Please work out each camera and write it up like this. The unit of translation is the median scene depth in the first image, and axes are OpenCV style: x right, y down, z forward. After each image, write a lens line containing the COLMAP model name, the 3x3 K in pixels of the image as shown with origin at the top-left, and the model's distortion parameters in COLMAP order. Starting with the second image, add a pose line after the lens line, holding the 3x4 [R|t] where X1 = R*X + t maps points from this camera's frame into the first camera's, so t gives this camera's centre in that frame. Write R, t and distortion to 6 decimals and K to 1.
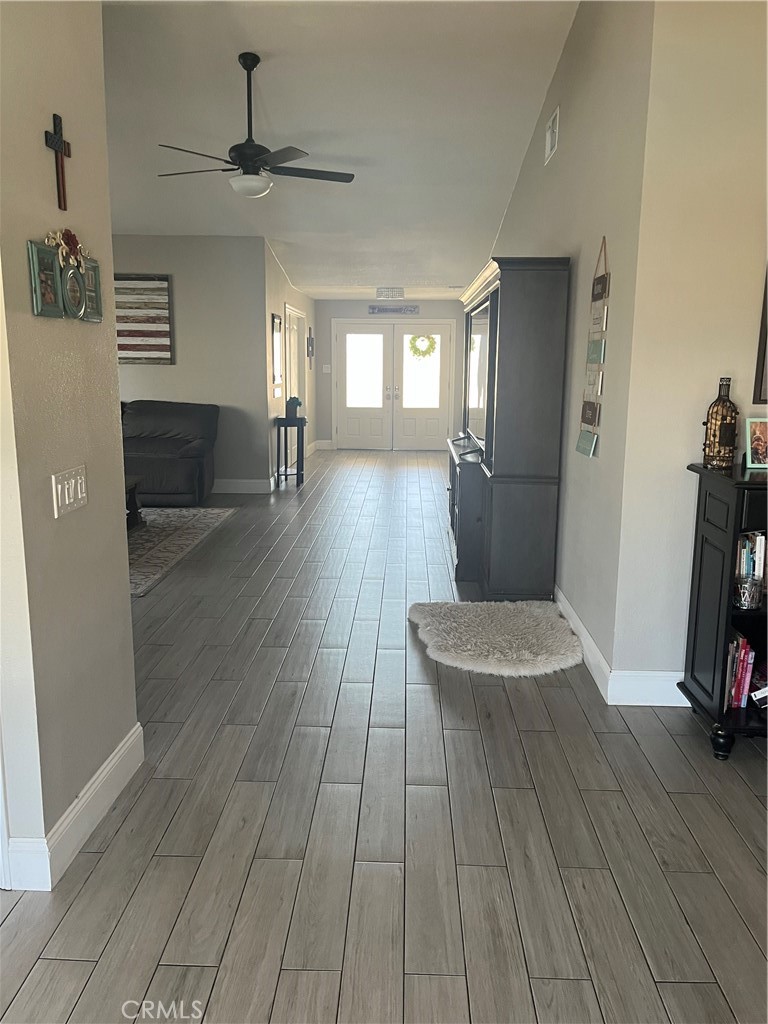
lens RADIAL K [[816.1, 0, 381.1], [0, 816.1, 506.3], [0, 0, 1]] dist [0.038615, -0.027679]
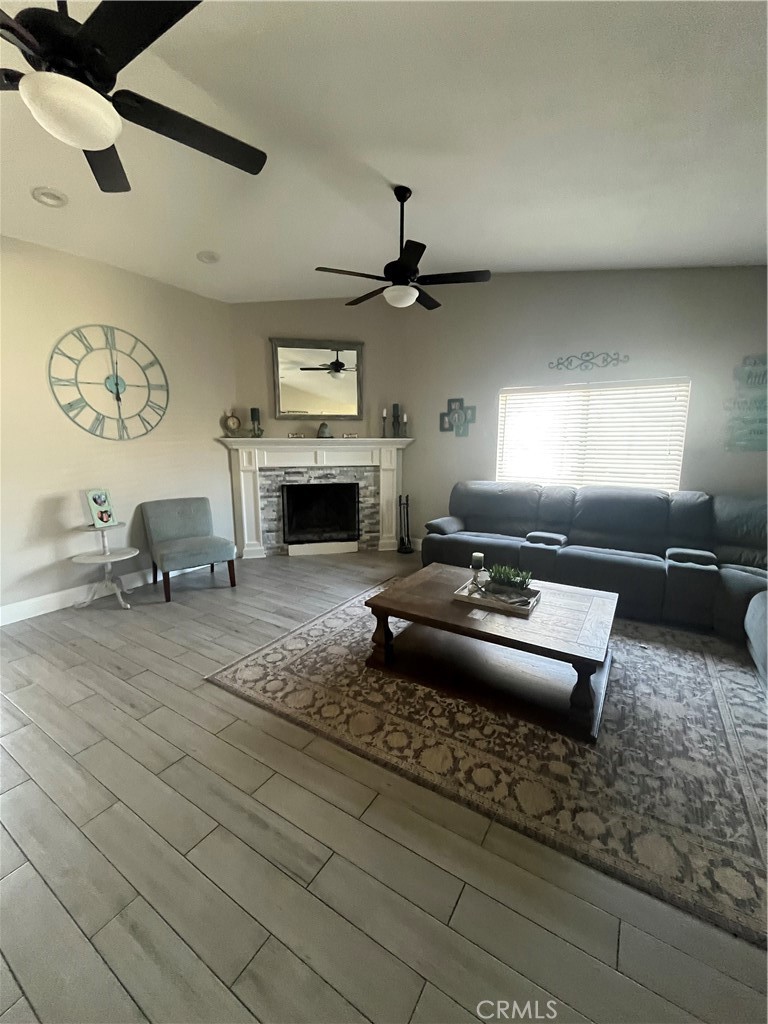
lens RADIAL K [[417.7, 0, 380.8], [0, 417.7, 508.3], [0, 0, 1]] dist [-0.006058, 0.000437]
pose [[-0.507163, 0.127702, -0.852337, 0.003706], [-0.158602, 0.958243, 0.237941, -0.144876], [0.847131, 0.255857, -0.465732, 0.811727]]
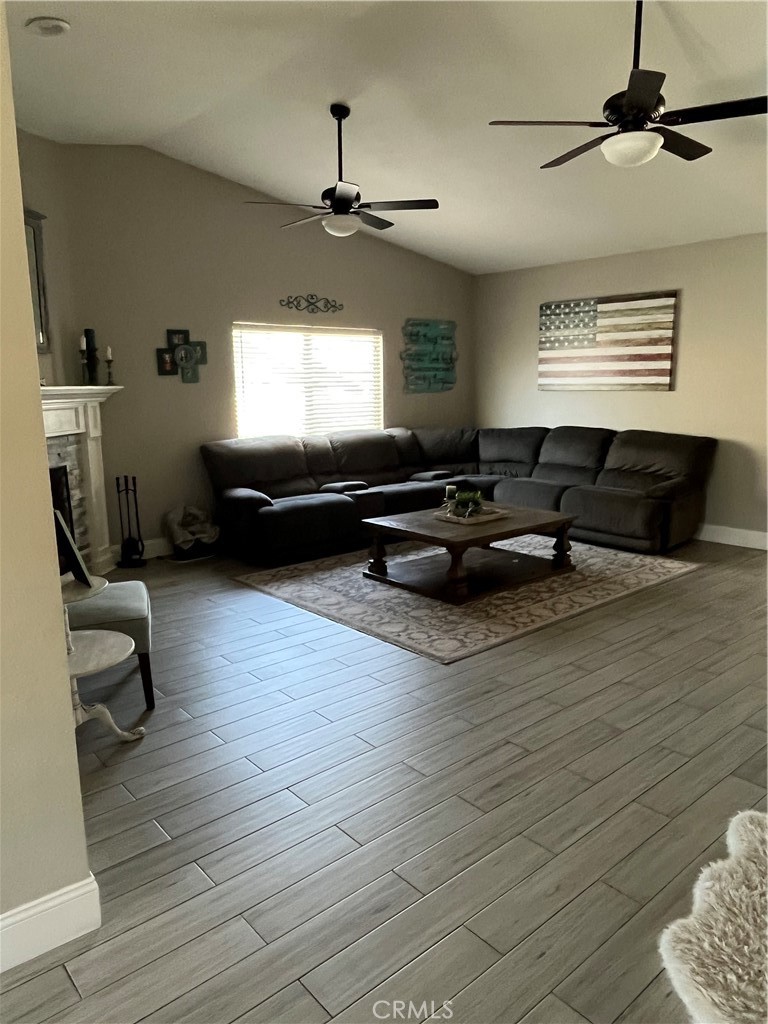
lens RADIAL K [[708.9, 0, 388.4], [0, 708.9, 516.6], [0, 0, 1]] dist [-0.011084, 0.004537]
pose [[0.676545, 0.120036, -0.726552, 0.113877], [-0.114040, 0.991801, 0.057668, -0.047677], [0.727518, 0.043841, 0.684687, 0.260025]]
